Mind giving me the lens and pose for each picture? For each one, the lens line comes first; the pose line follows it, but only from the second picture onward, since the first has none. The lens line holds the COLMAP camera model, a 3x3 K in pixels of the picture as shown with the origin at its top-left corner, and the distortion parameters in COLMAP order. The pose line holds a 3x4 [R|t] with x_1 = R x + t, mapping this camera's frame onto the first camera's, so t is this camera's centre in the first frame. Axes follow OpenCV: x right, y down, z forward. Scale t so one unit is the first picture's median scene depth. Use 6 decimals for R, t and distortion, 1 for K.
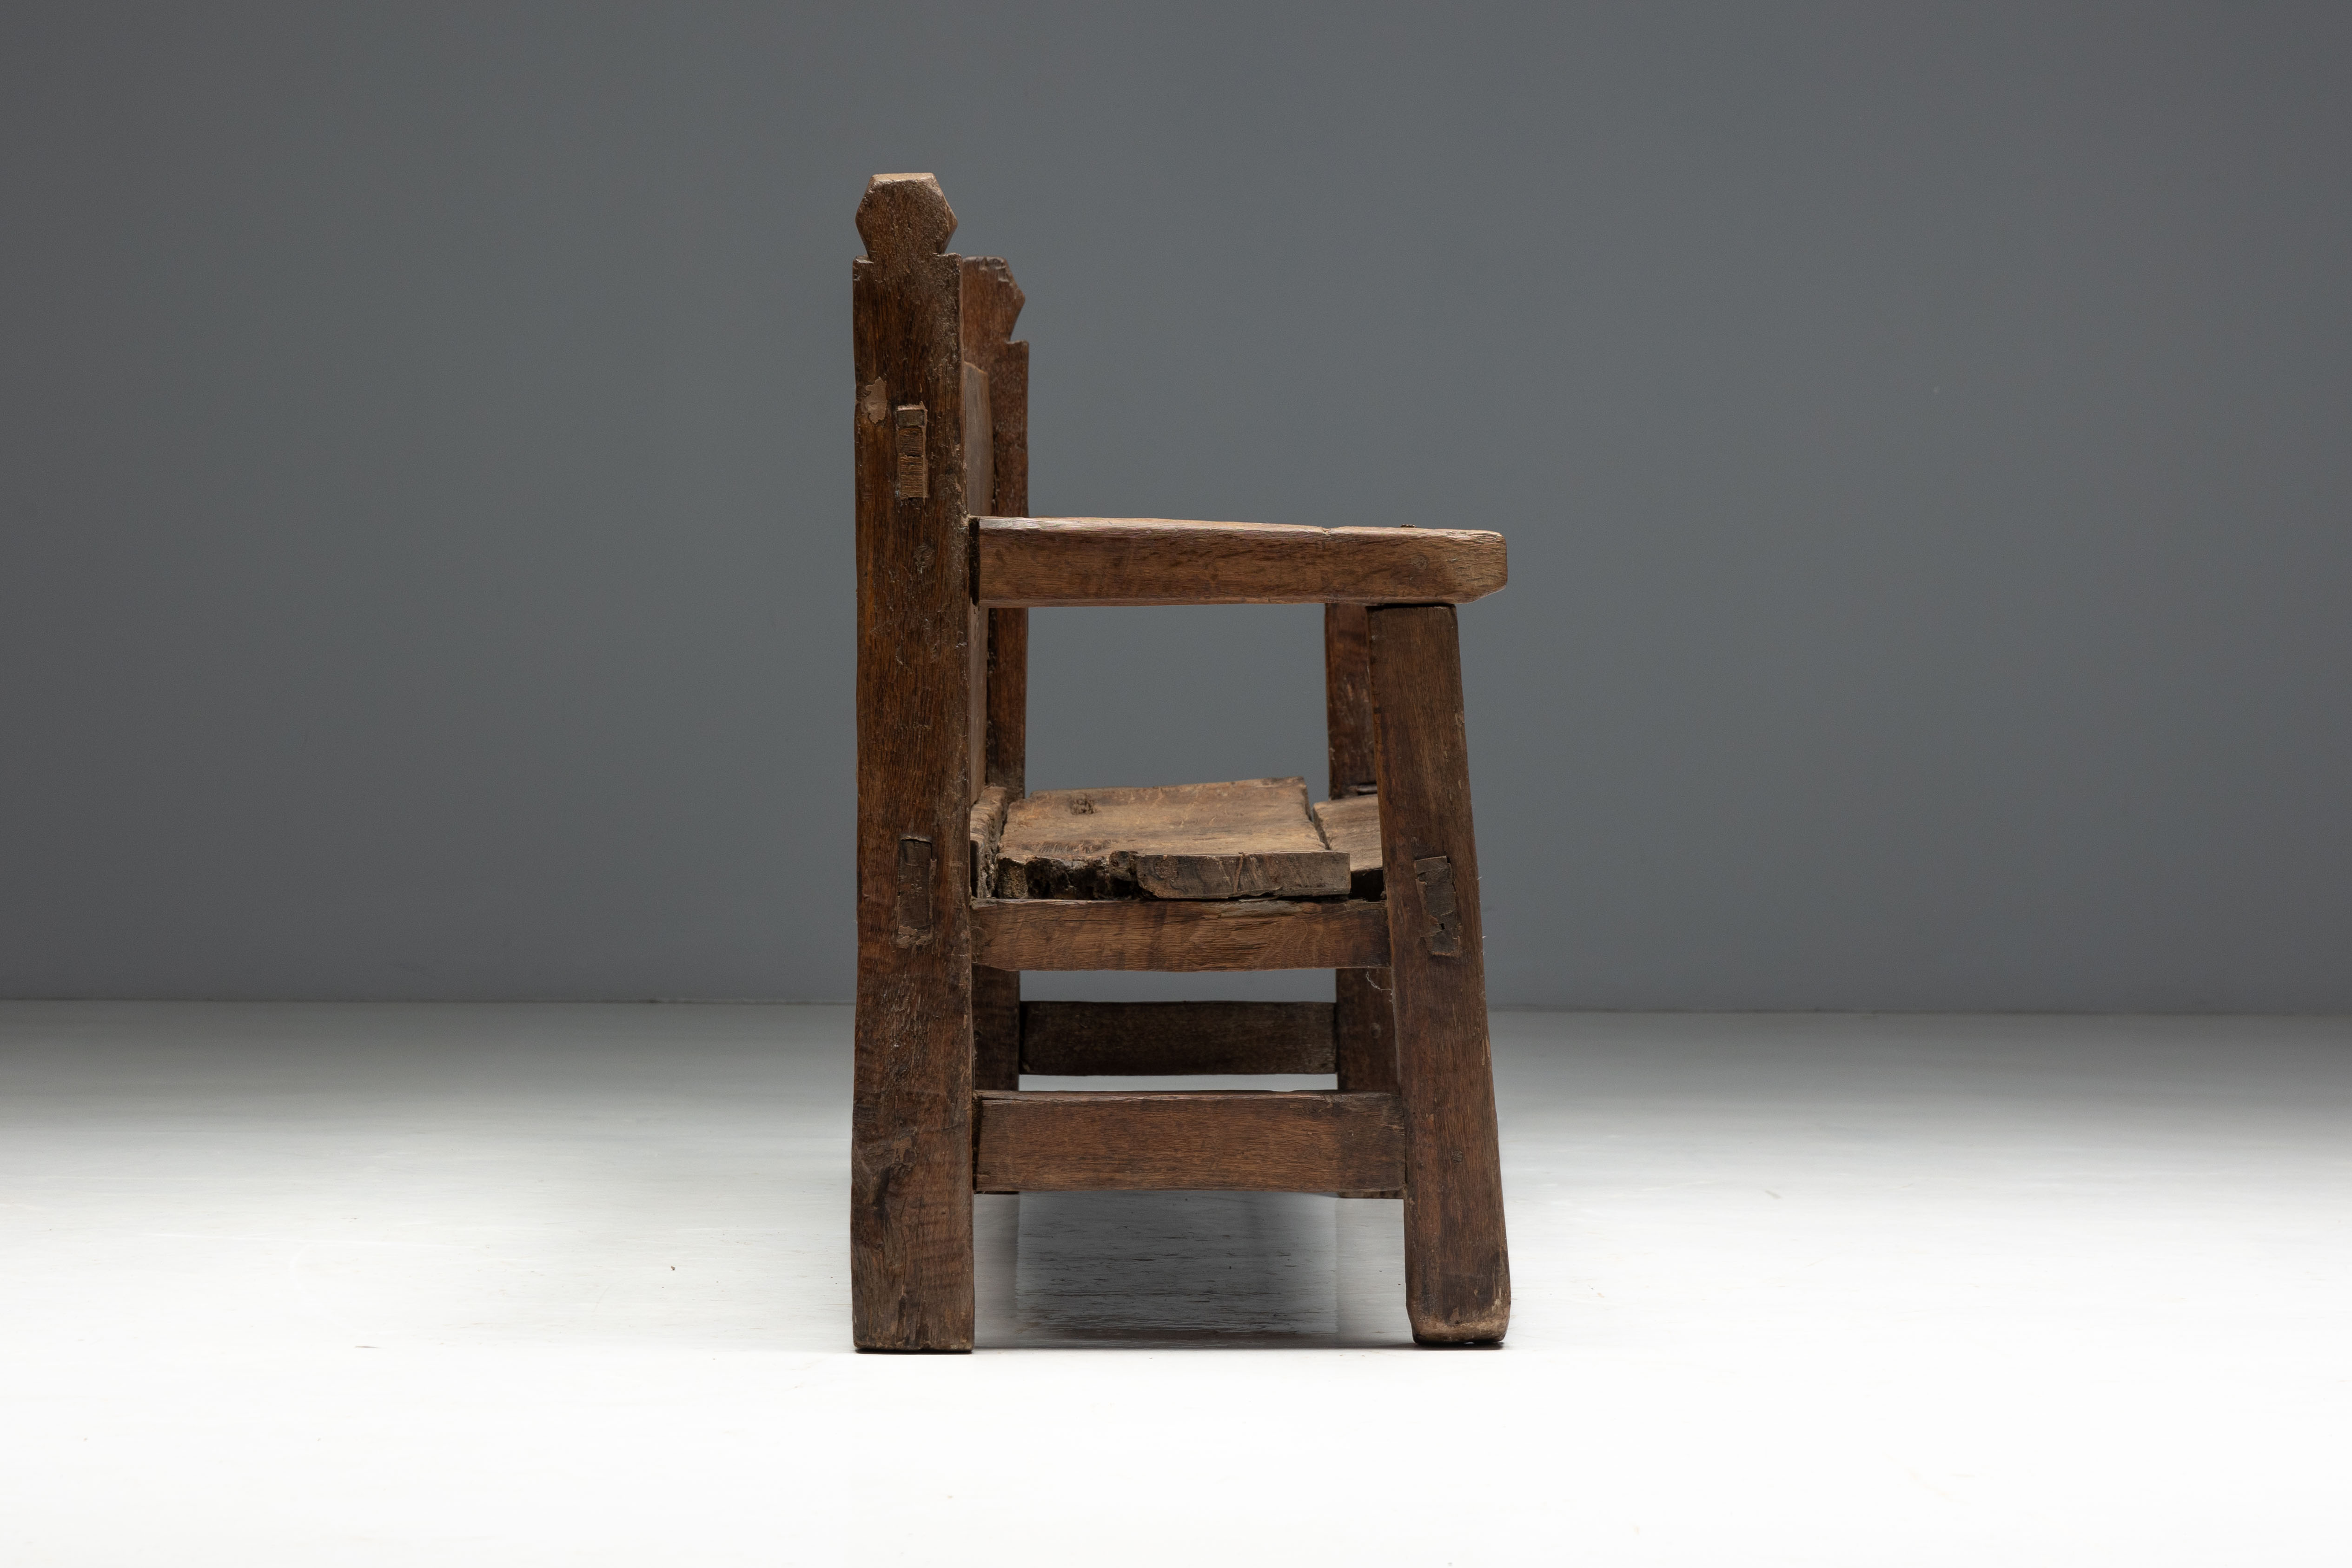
lens RADIAL K [[7247.5, 0, 1176.0], [0, 7247.5, 784.0], [0, 0, 1]] dist [-0.002034, 0.087040]
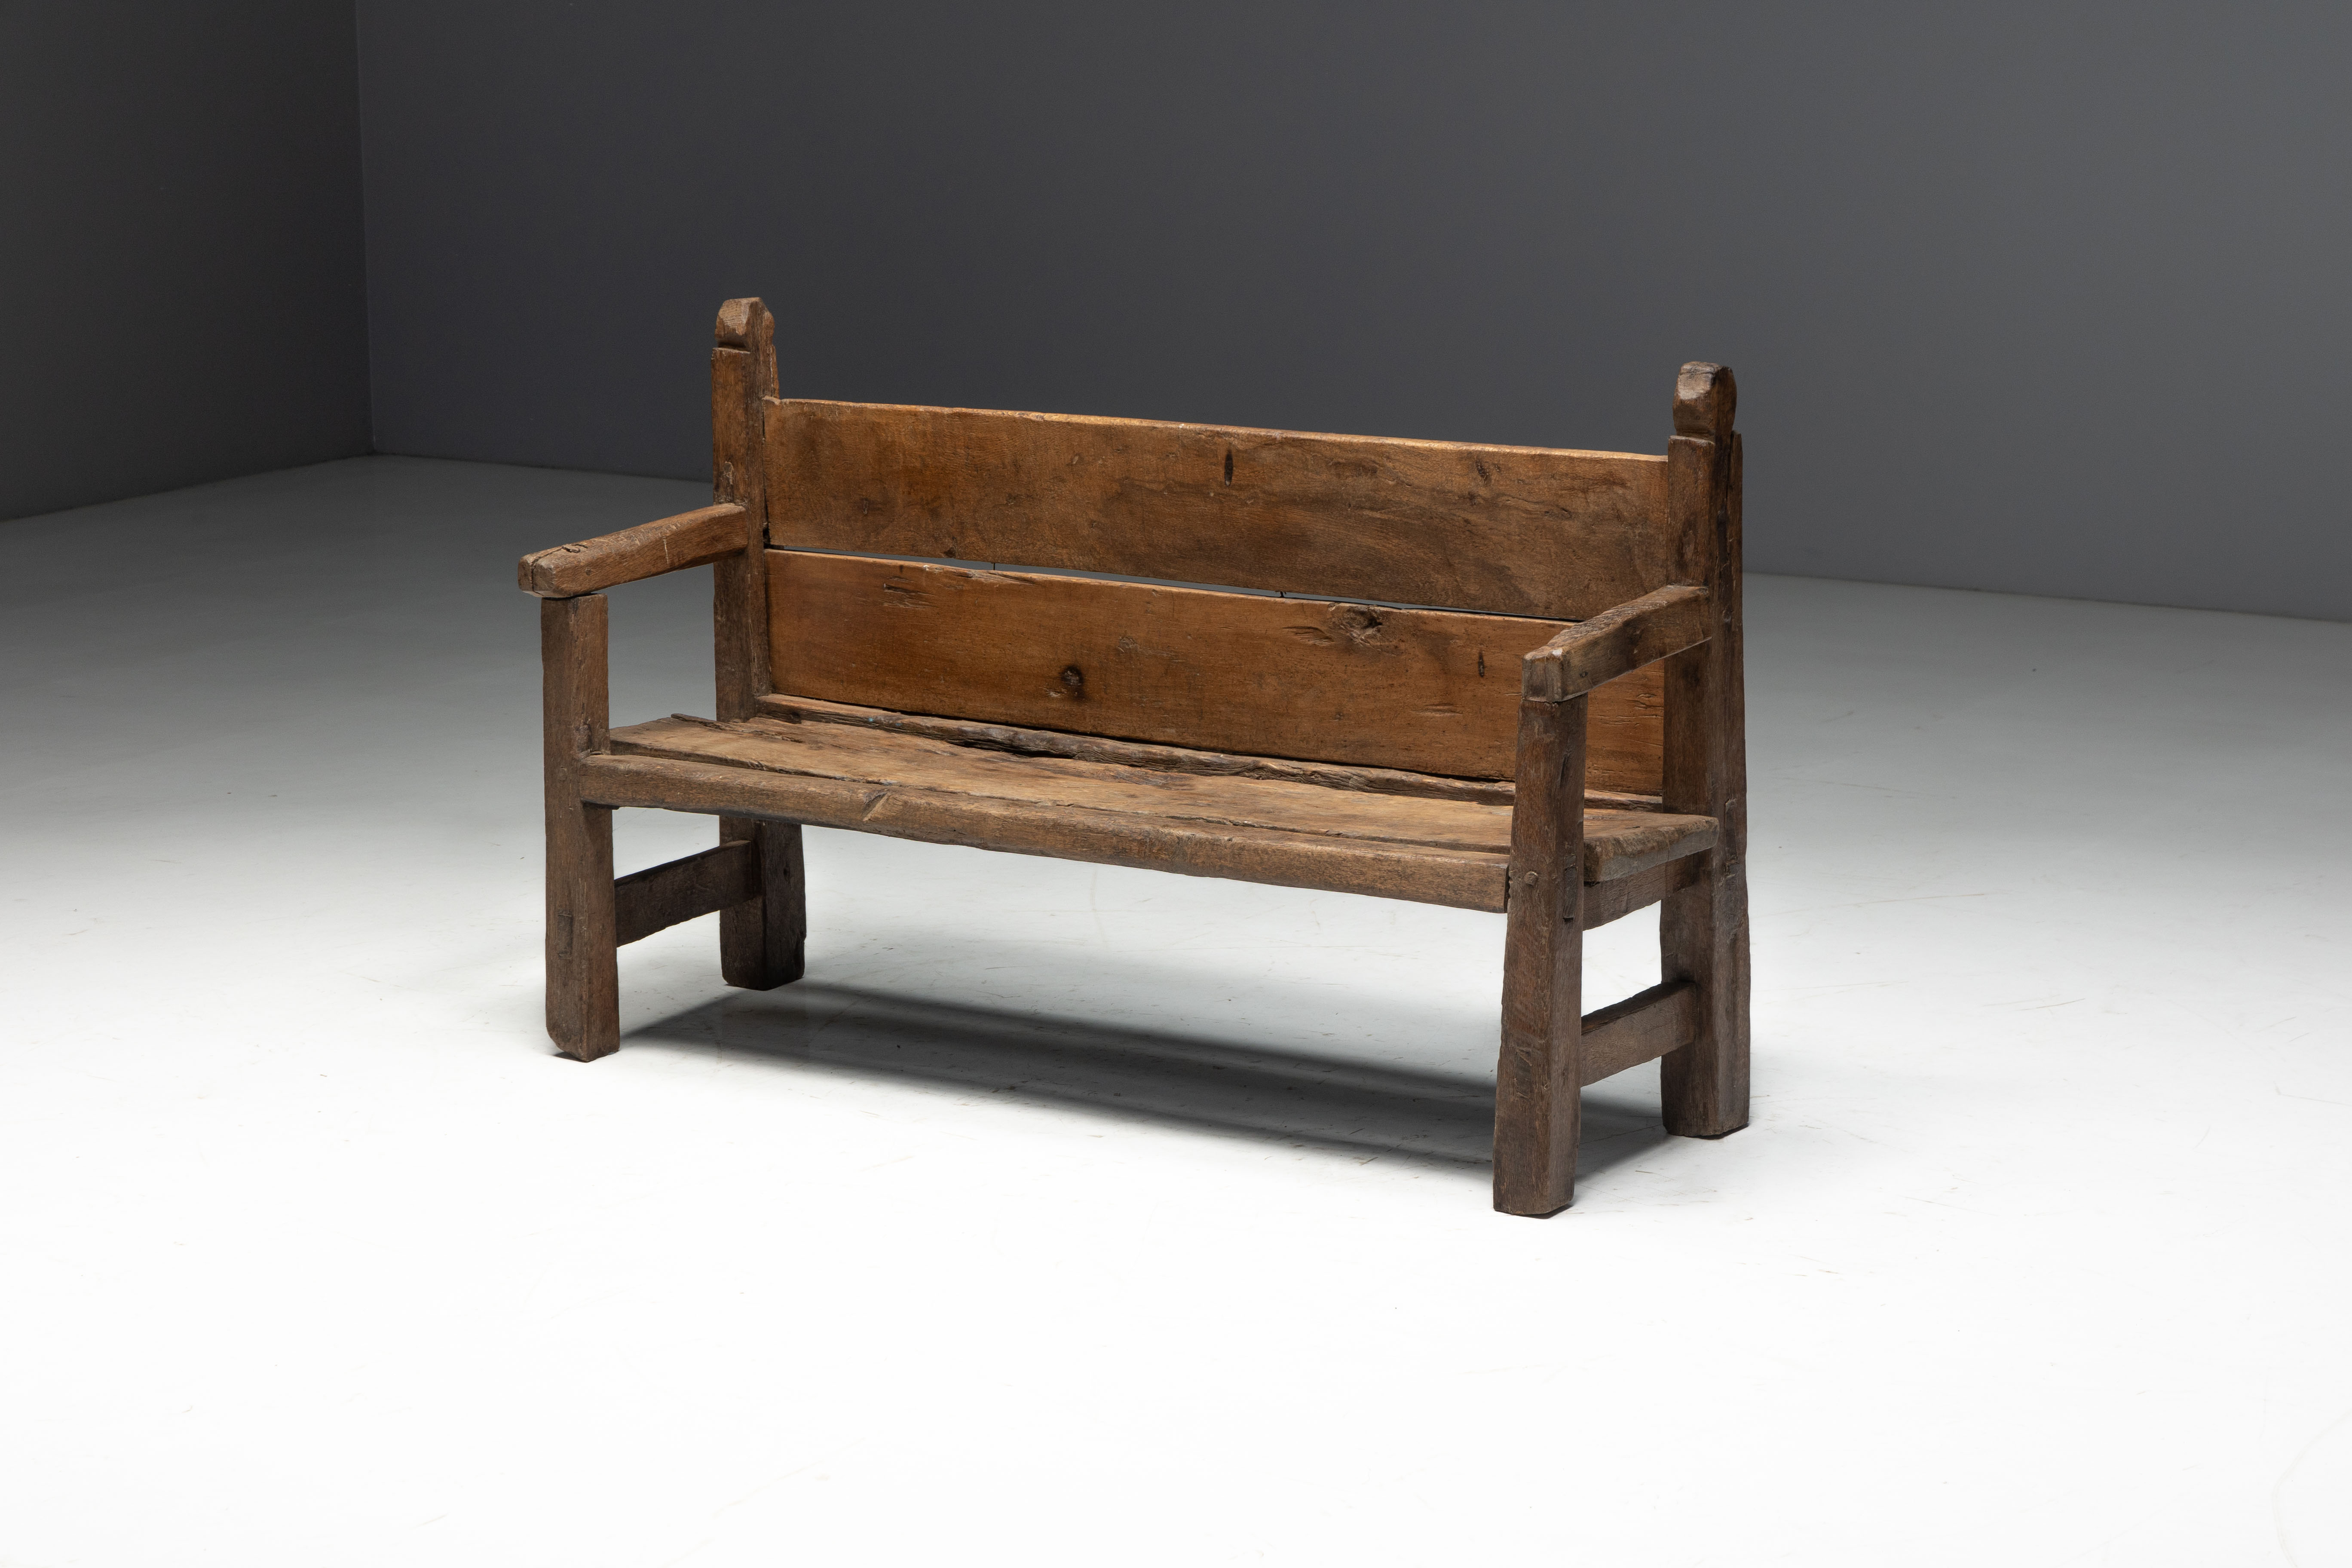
lens RADIAL K [[4848.7, 0, 1176.0], [0, 4848.7, 784.0], [0, 0, 1]] dist [-0.045446, 0.002971]
pose [[-0.555329, 0.168627, -0.814355, 0.846132], [-0.015533, 0.976953, 0.212888, -0.215686], [0.831486, 0.130872, -0.539911, 1.705284]]
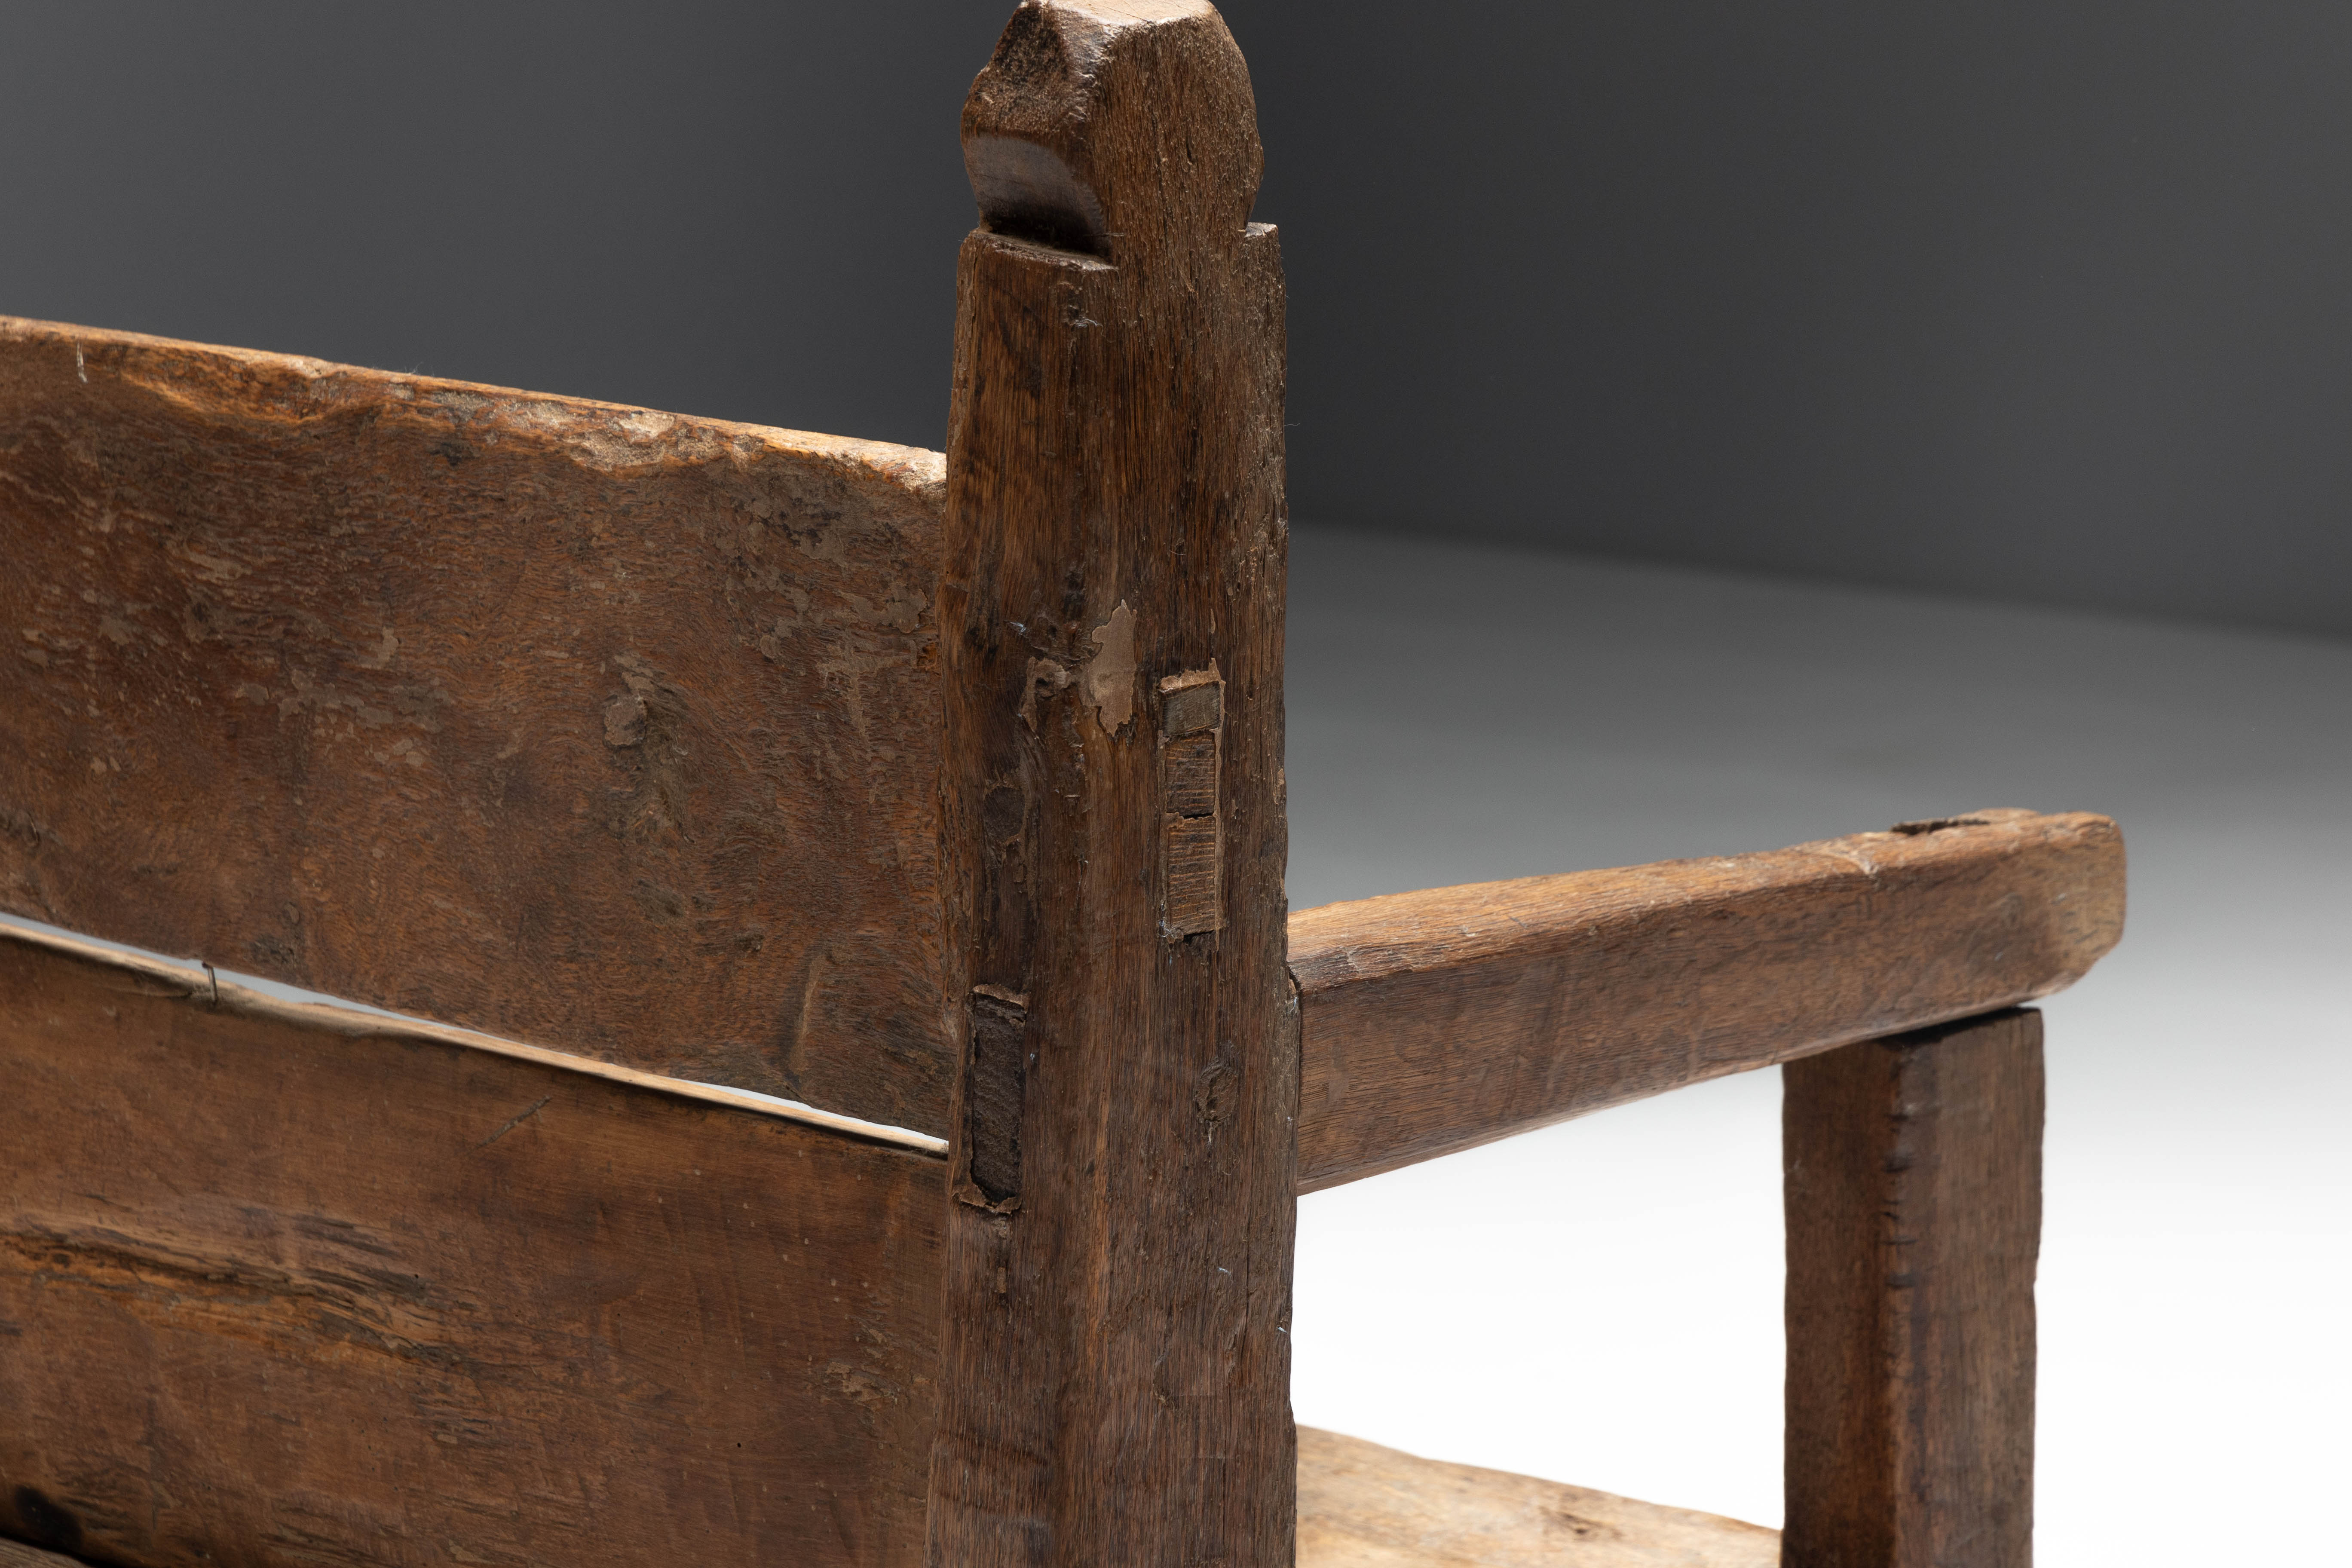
lens RADIAL K [[6775.7, 0, 1176.0], [0, 6775.7, 784.0], [0, 0, 1]] dist [0.087736, 0.018908]
pose [[0.694080, -0.118671, 0.710049, -0.265943], [0.018222, 0.988900, 0.147463, -0.094207], [-0.719667, -0.089413, 0.688538, 0.772938]]
